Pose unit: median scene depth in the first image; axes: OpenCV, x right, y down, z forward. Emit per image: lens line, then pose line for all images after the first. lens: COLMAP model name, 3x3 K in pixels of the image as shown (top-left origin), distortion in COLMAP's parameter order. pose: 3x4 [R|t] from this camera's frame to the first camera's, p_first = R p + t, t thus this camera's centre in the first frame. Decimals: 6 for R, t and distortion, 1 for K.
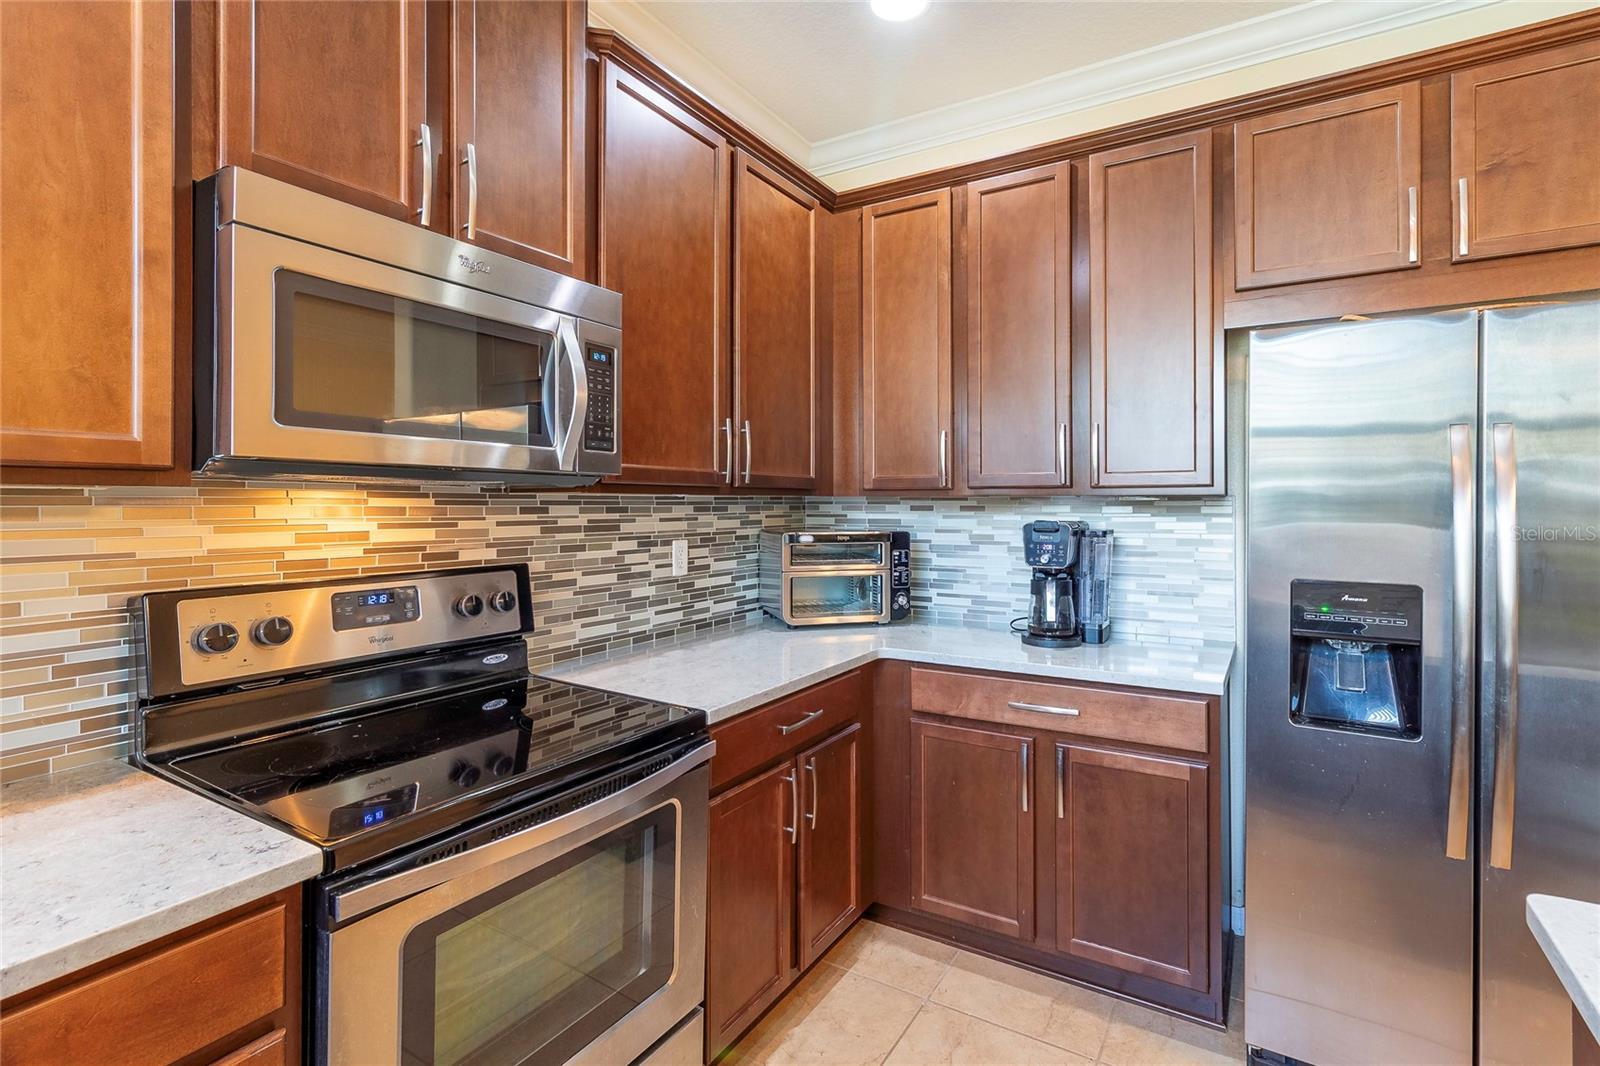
lens RADIAL K [[761.8, 0, 808.8], [0, 761.8, 504.4], [0, 0, 1]] dist [-0.000548, 0.000396]
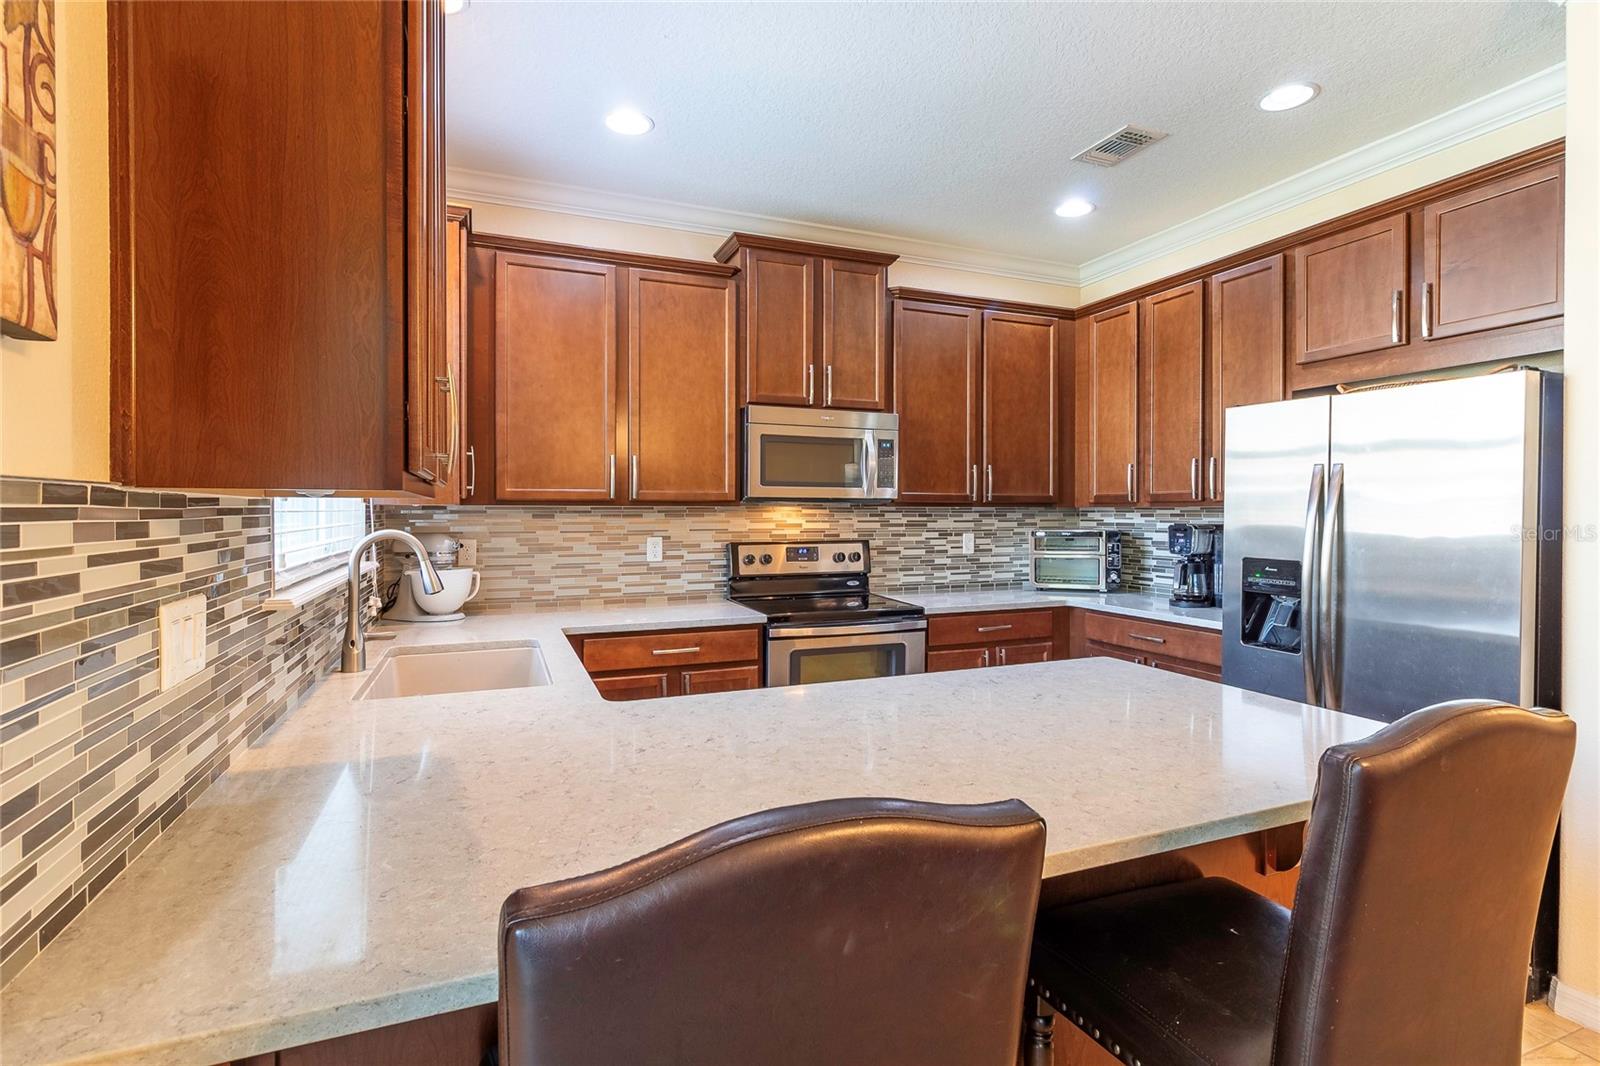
lens RADIAL K [[786.6, 0, 806.5], [0, 786.6, 516.6], [0, 0, 1]] dist [0.001946, 0.000136]
pose [[0.796091, 0.003511, -0.605167, 0.715368], [-0.000869, 0.999989, 0.004659, 0.001784], [0.605177, -0.003184, 0.796085, -0.738563]]
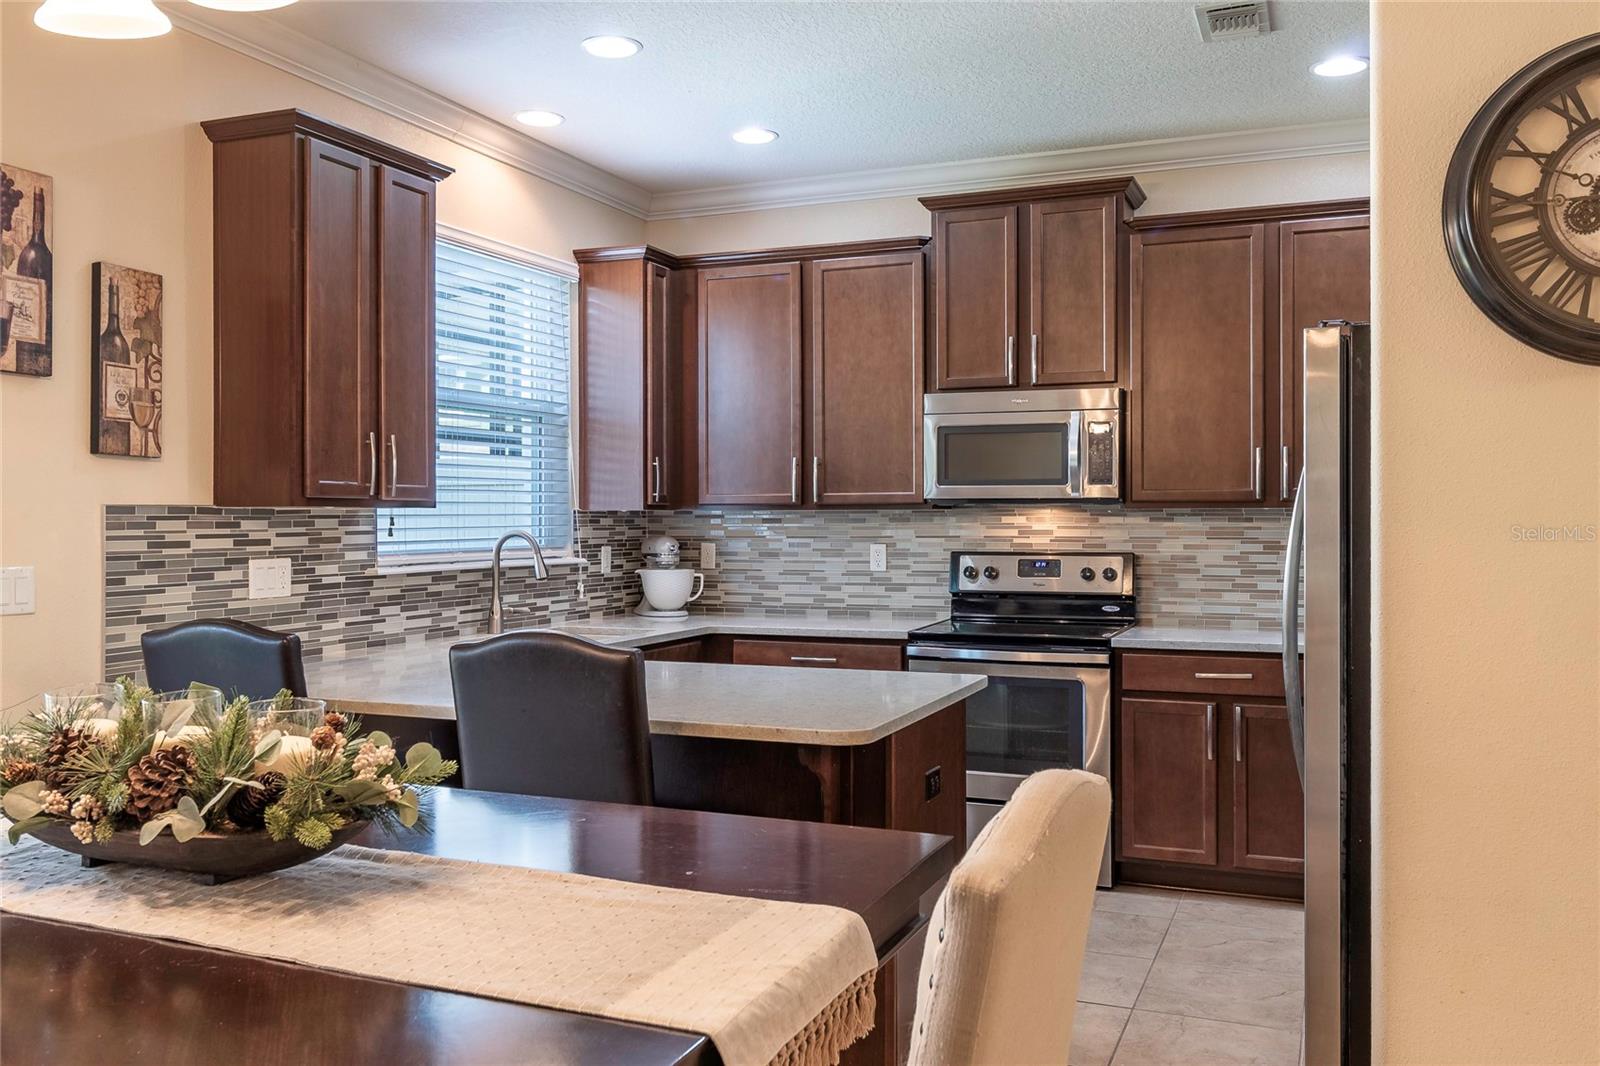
lens RADIAL K [[1325.3, 0, 734.1], [0, 1325.3, 526.4], [0, 0, 1]] dist [0.001588, 0.002915]
pose [[0.105291, 0.005685, -0.994425, 2.016674], [0.001412, 0.999982, 0.005866, 0.004501], [0.994440, -0.002021, 0.105281, -0.102708]]
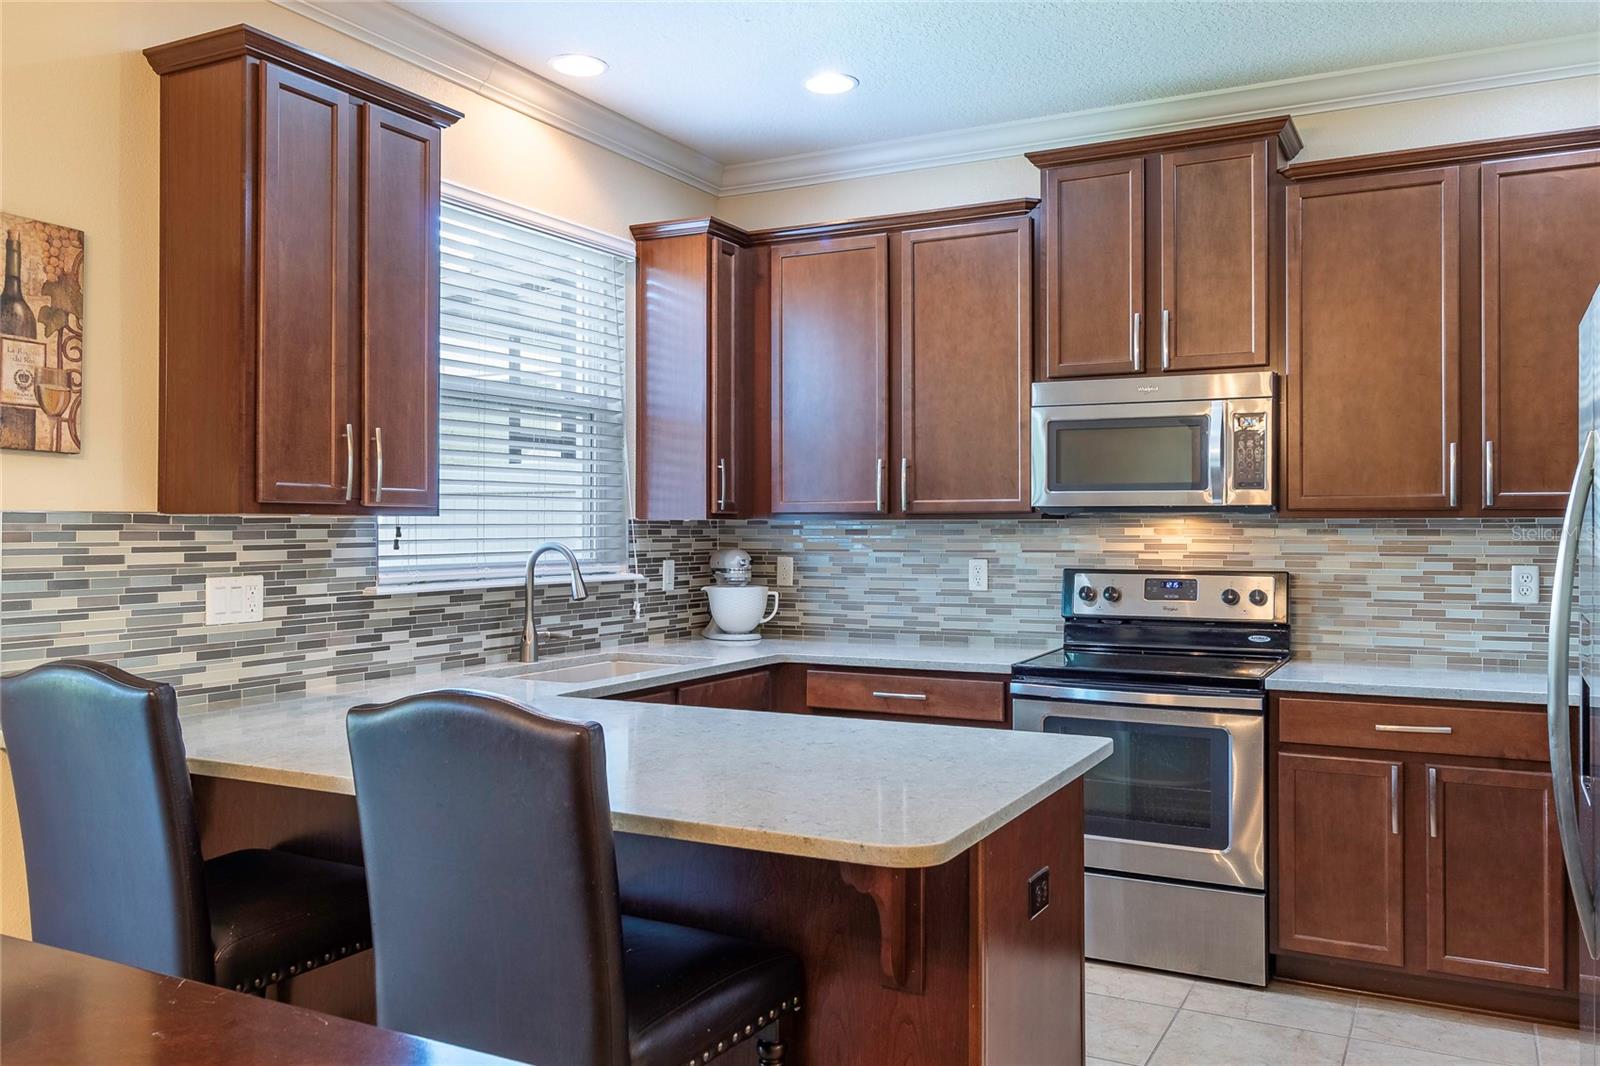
lens RADIAL K [[1262.8, 0, 745.0], [0, 1262.8, 523.8], [0, 0, 1]] dist [0.000490, 0.002393]
pose [[0.020322, -0.003761, -0.999786, 1.581014], [-0.001078, 0.999992, -0.003783, 0.003179], [0.999793, 0.001155, 0.020318, 0.016686]]
